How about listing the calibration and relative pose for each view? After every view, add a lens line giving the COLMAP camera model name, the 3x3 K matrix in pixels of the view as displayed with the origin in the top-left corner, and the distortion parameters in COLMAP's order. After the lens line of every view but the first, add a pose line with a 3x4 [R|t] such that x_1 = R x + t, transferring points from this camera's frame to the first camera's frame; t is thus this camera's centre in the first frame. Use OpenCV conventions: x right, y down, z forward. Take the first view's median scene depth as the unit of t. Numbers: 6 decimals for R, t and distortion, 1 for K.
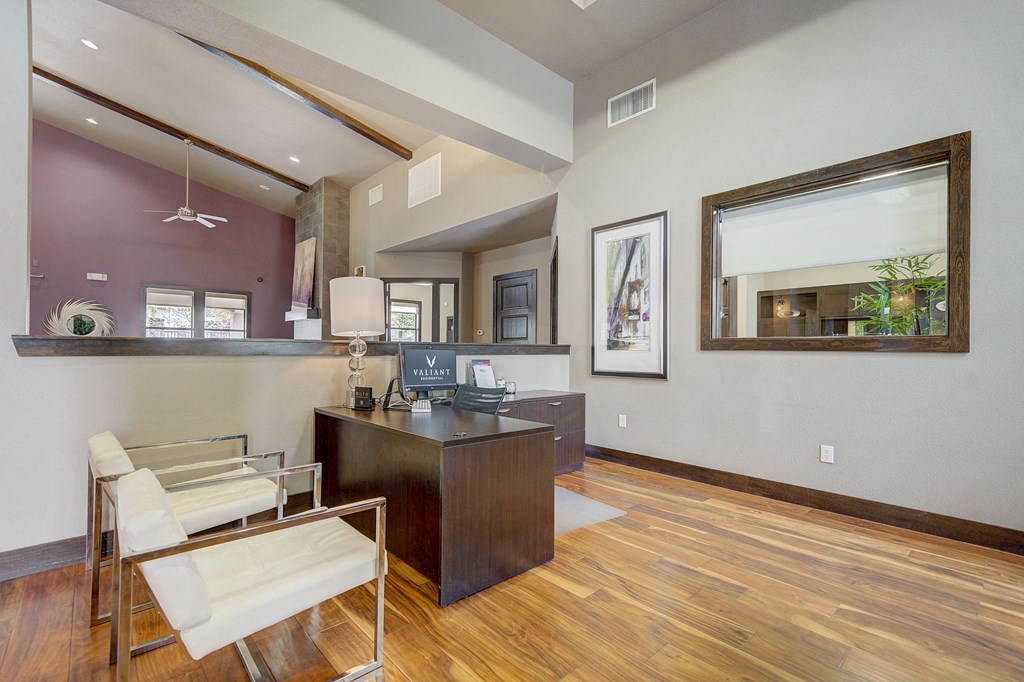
lens RADIAL K [[479.3, 0, 507.1], [0, 479.3, 344.9], [0, 0, 1]] dist [0.018028, 0.000070]
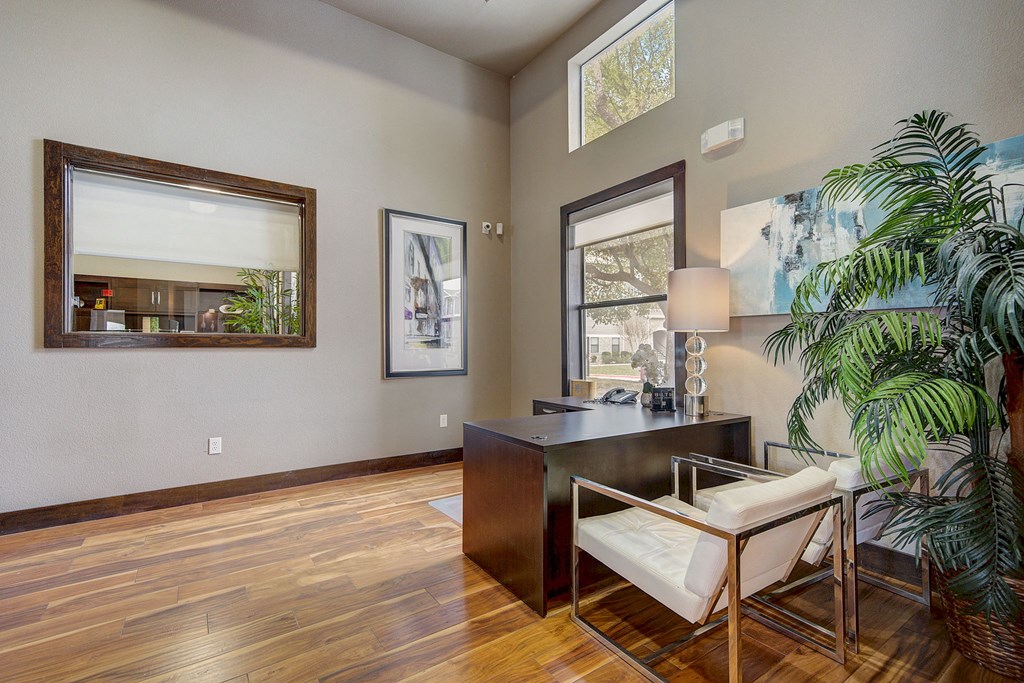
lens RADIAL K [[479.3, 0, 507.1], [0, 479.3, 345.4], [0, 0, 1]] dist [0.018028, 0.000070]
pose [[0.096258, -0.001813, 0.995355, -0.362540], [-0.005049, 0.999985, 0.002310, 0.003453], [-0.995344, -0.005248, 0.096248, 0.309672]]
